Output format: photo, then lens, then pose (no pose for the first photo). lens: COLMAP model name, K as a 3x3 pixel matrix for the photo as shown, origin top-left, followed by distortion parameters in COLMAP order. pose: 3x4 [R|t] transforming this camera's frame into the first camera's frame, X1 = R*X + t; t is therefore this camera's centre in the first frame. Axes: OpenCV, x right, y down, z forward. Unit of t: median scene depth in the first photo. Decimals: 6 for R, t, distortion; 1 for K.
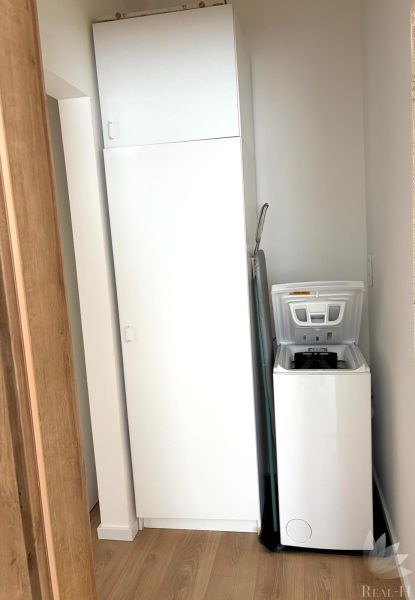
lens RADIAL K [[478.8, 0, 207.5], [0, 478.8, 300.0], [0, 0, 1]] dist [0.000966, 0.000571]
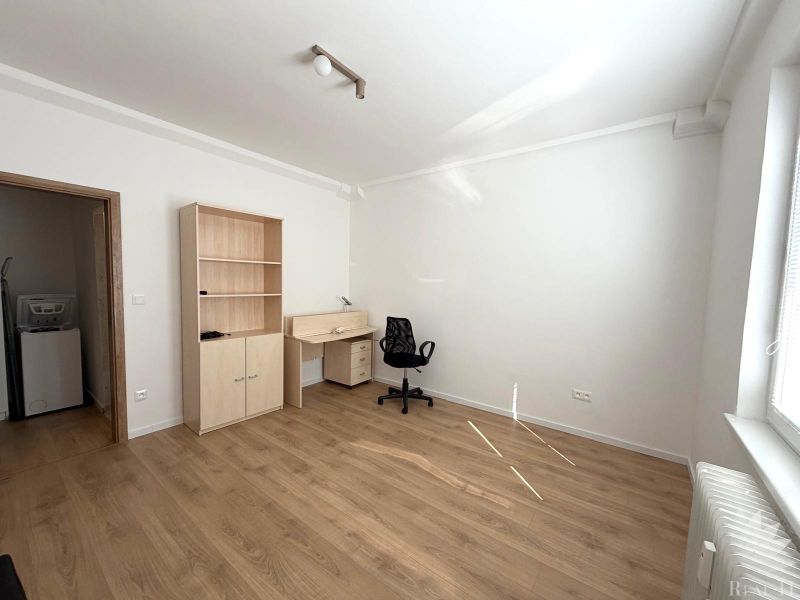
lens RADIAL K [[317.4, 0, 400.0], [0, 317.4, 300.0], [0, 0, 1]] dist [0.000830, 0.000133]
pose [[0.442375, 0.014940, 0.896706, -0.389276], [0.069738, 0.996261, -0.051002, 0.181976], [-0.894115, 0.085096, 0.439679, -1.175871]]
